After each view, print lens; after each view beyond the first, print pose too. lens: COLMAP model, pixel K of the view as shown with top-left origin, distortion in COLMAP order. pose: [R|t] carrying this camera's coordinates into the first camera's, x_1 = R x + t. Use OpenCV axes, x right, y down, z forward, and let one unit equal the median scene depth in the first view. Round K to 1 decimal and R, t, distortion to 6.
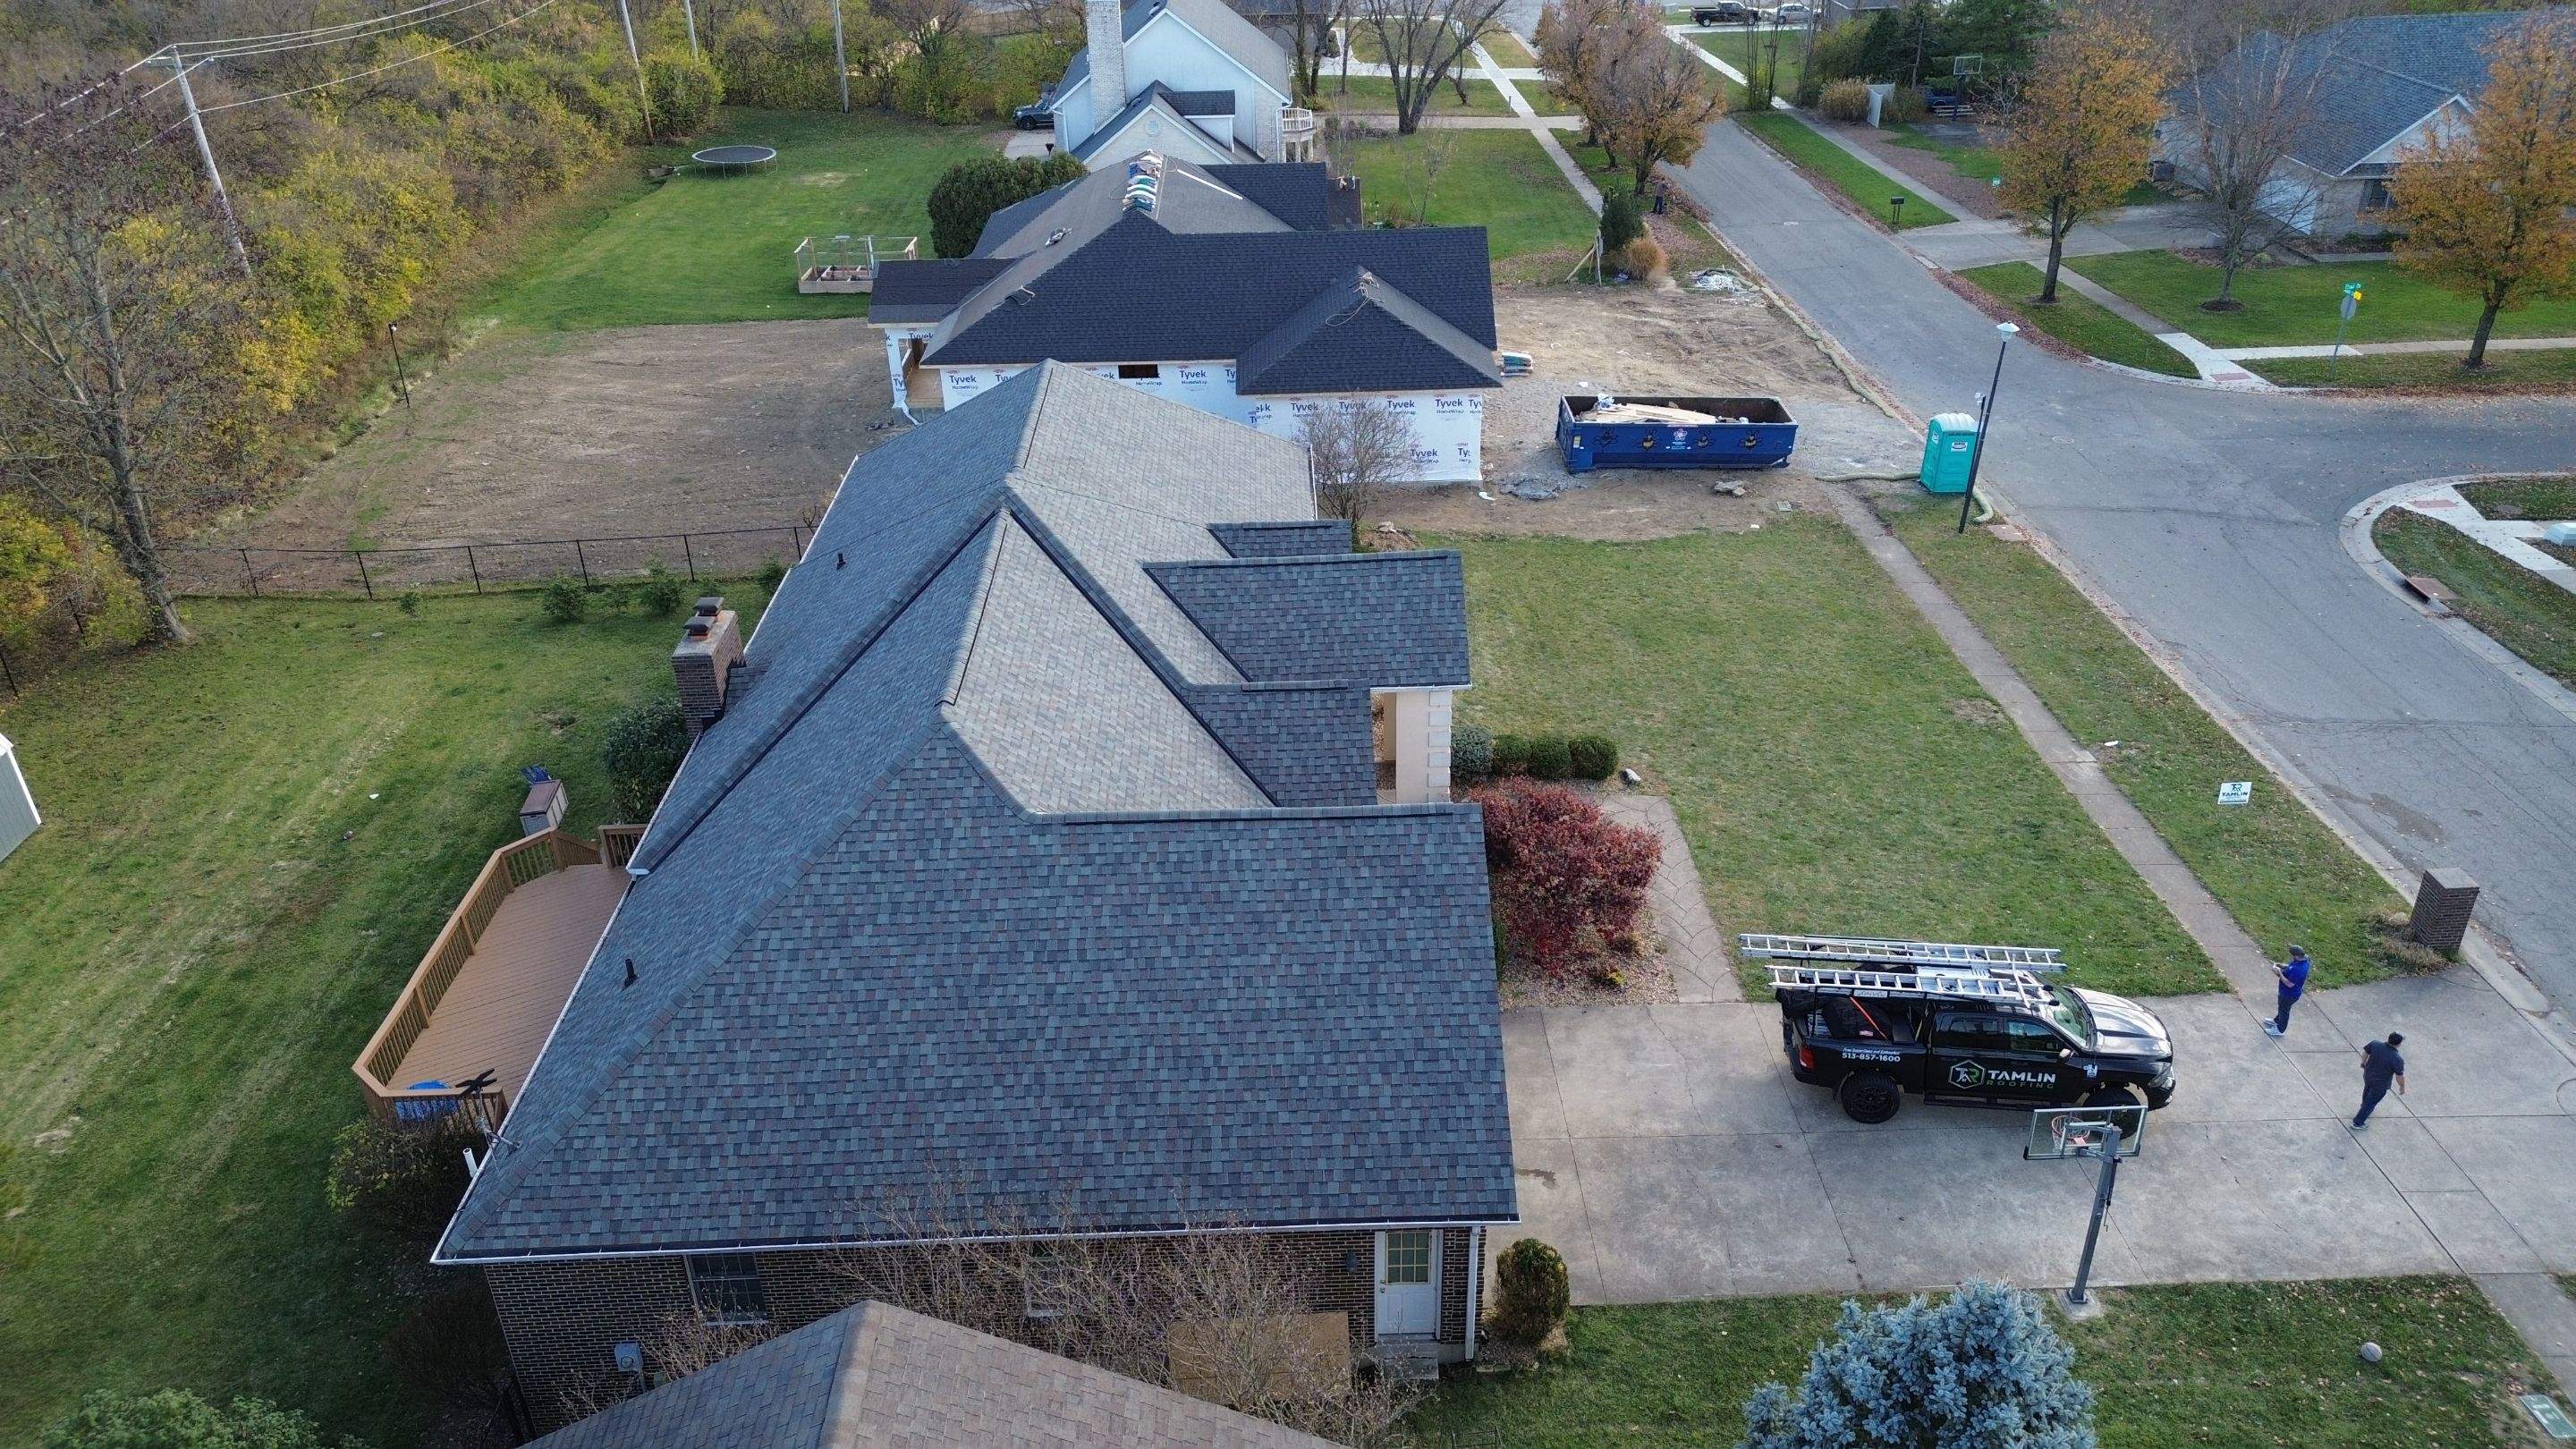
lens RADIAL K [[1808.3, 0, 1298.5], [0, 1808.3, 724.4], [0, 0, 1]] dist [0.088621, -0.091272]
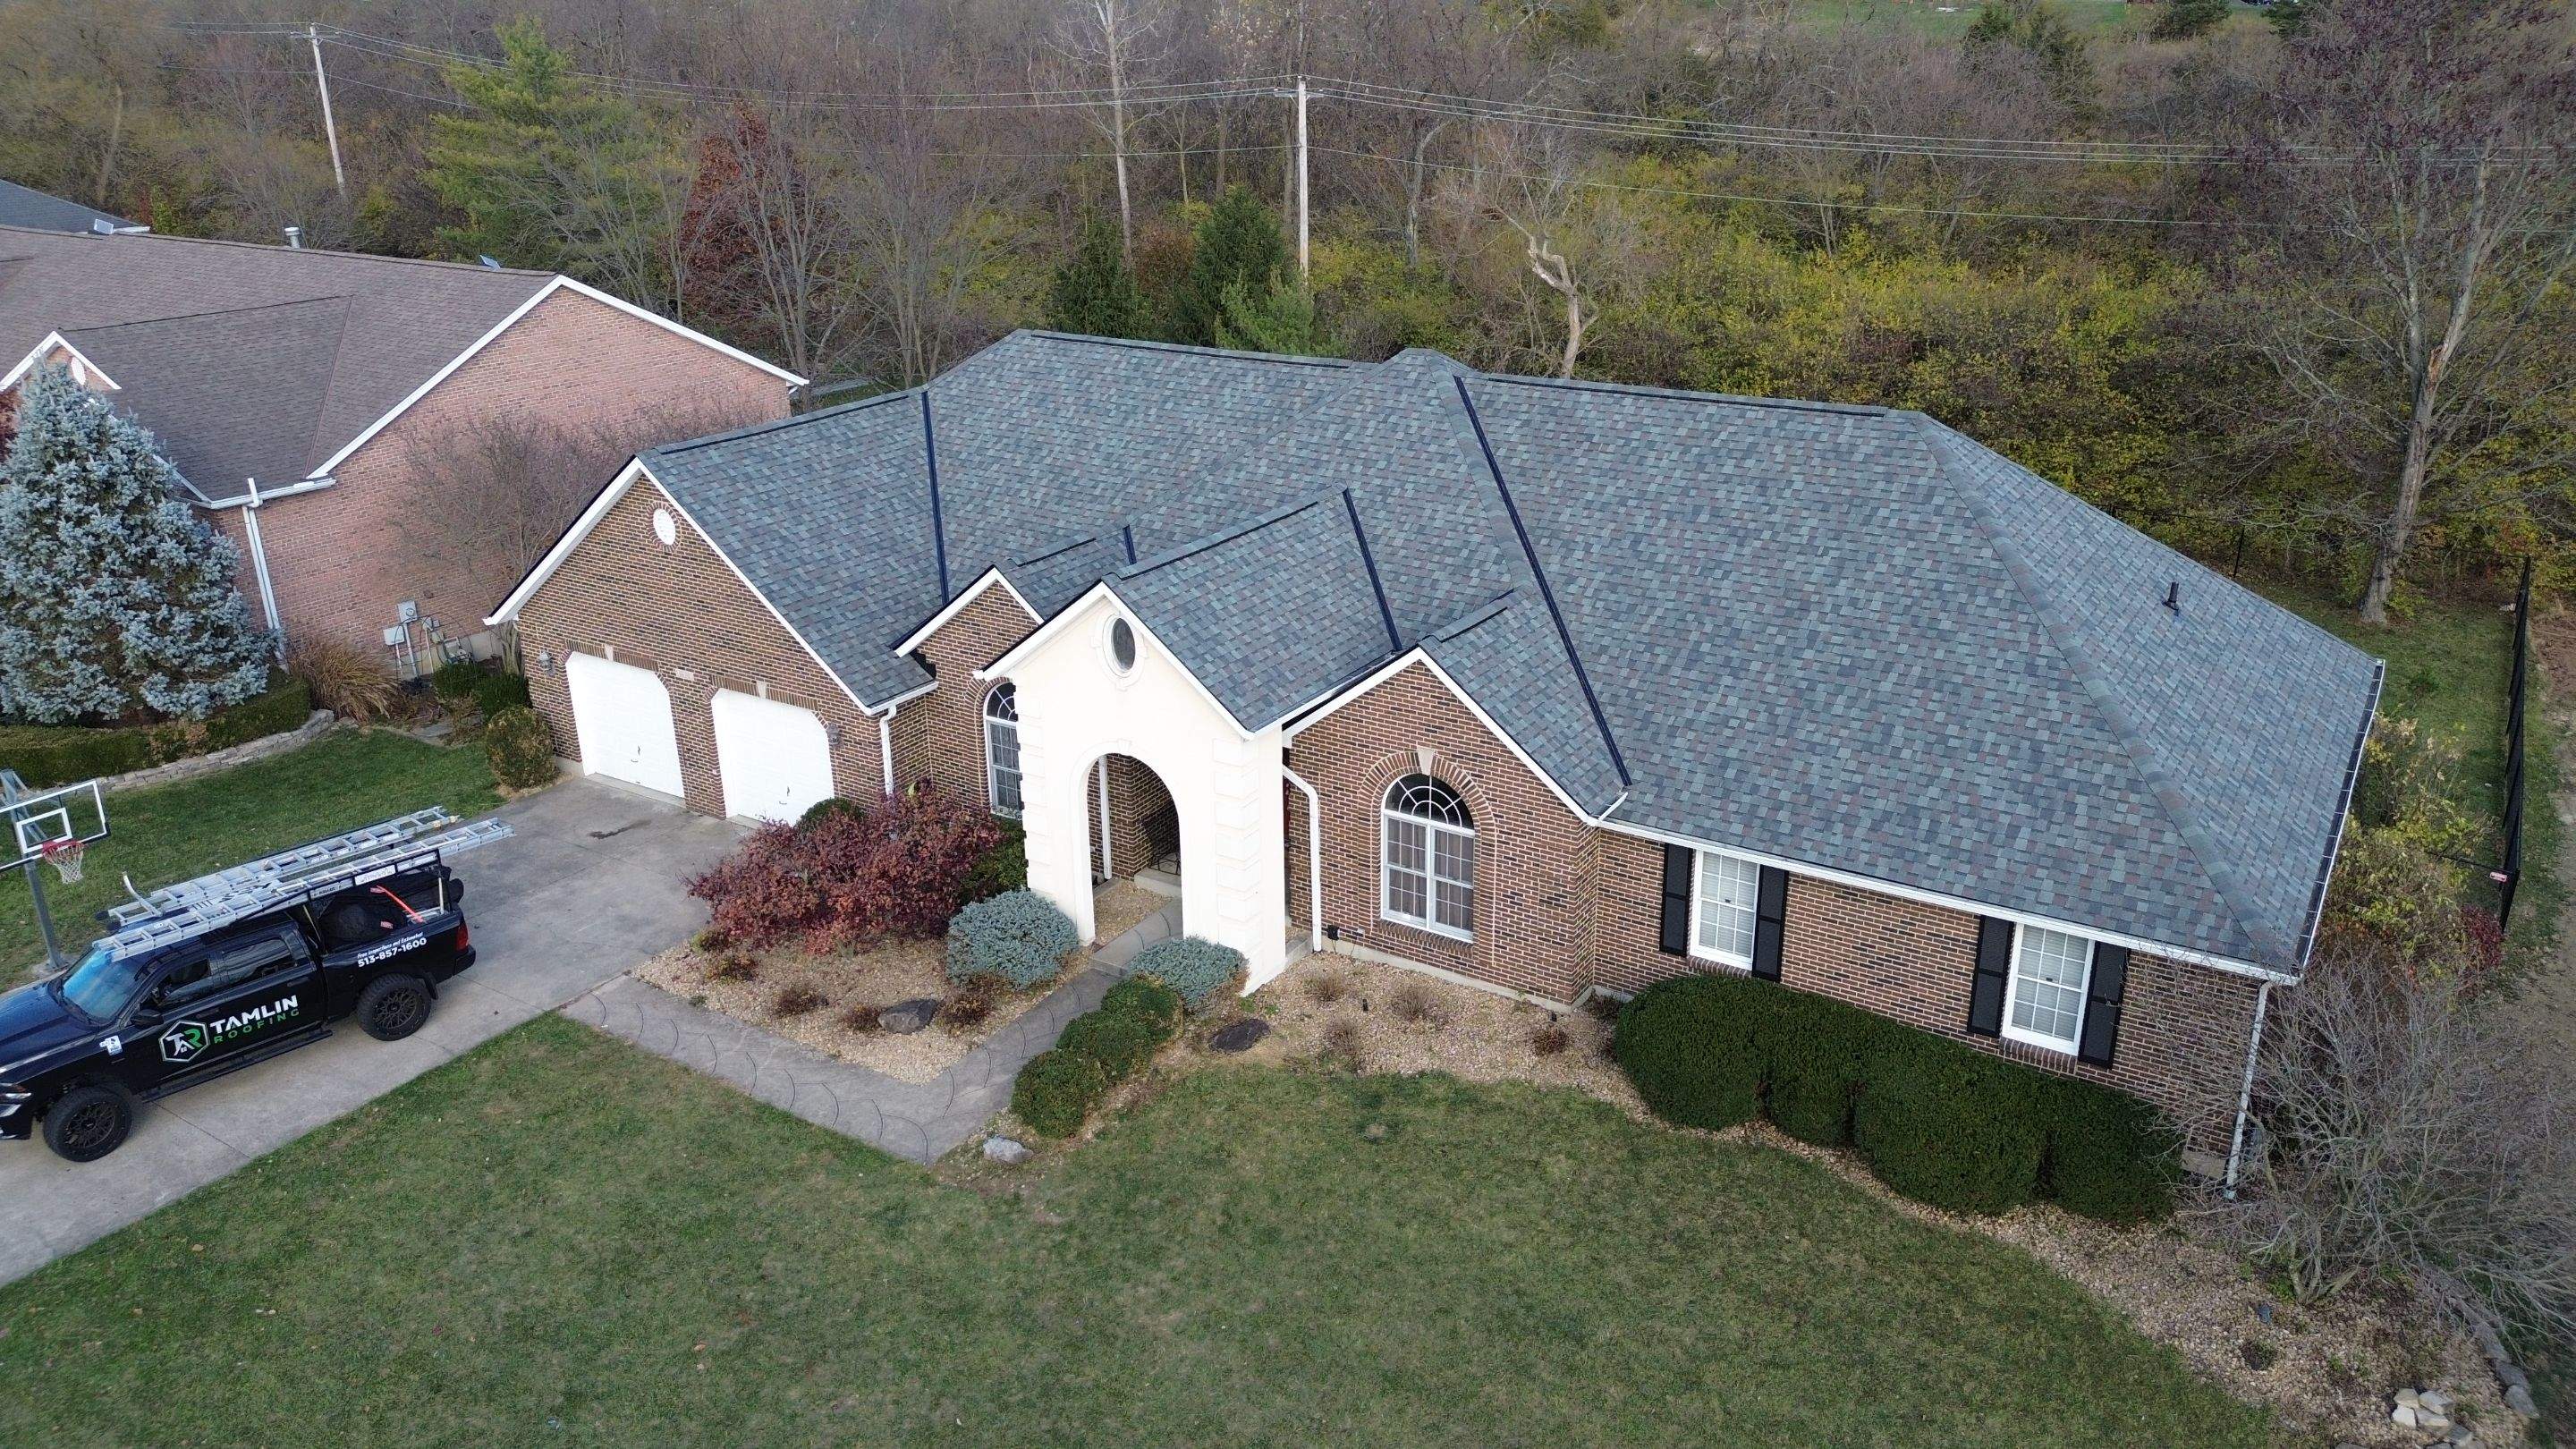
lens RADIAL K [[1808.3, 0, 1298.5], [0, 1808.3, 724.4], [0, 0, 1]] dist [0.088621, -0.091272]
pose [[-0.555239, 0.321817, -0.766905, 0.396396], [-0.386551, 0.716600, 0.580570, -0.324466], [0.736402, 0.618803, -0.273485, 0.862387]]
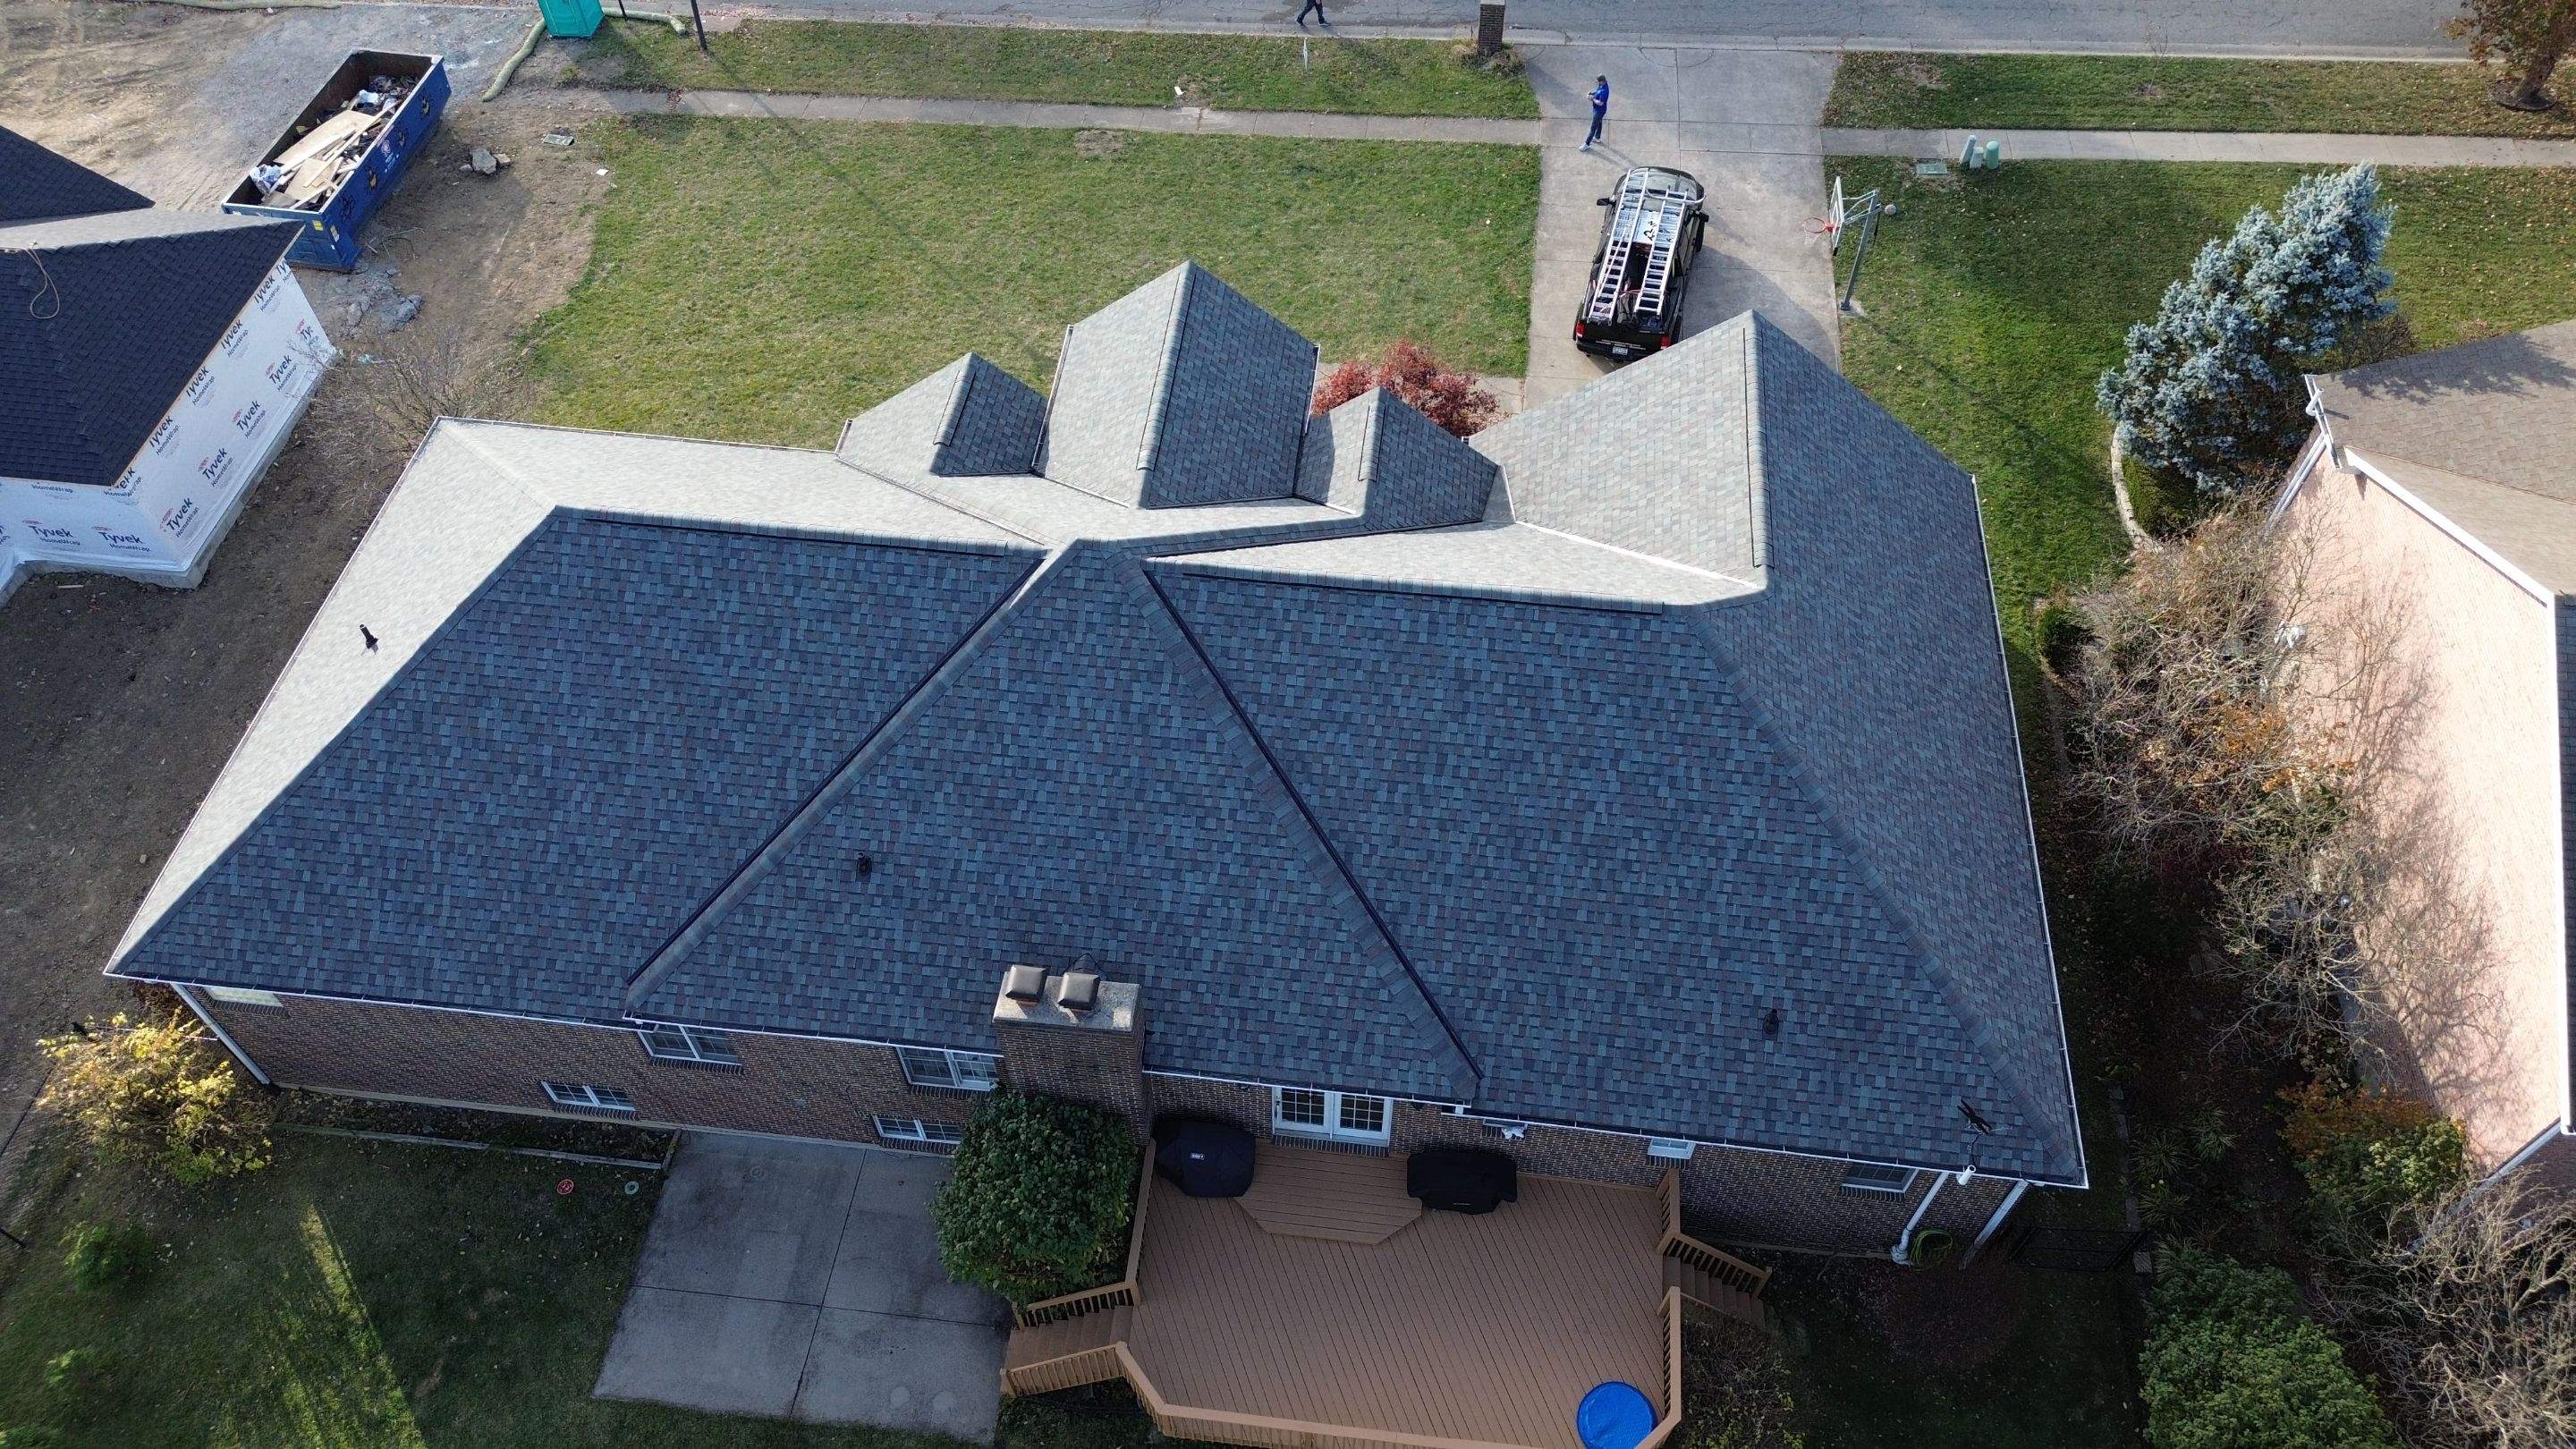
lens RADIAL K [[1817.0, 0, 1299.3], [0, 1817.0, 723.6], [0, 0, 1]] dist [0.086370, -0.086608]
pose [[0.140021, -0.768979, 0.623751, -0.455601], [0.482787, 0.603021, 0.635045, -0.354606], [-0.864472, 0.212219, 0.455689, 0.387790]]
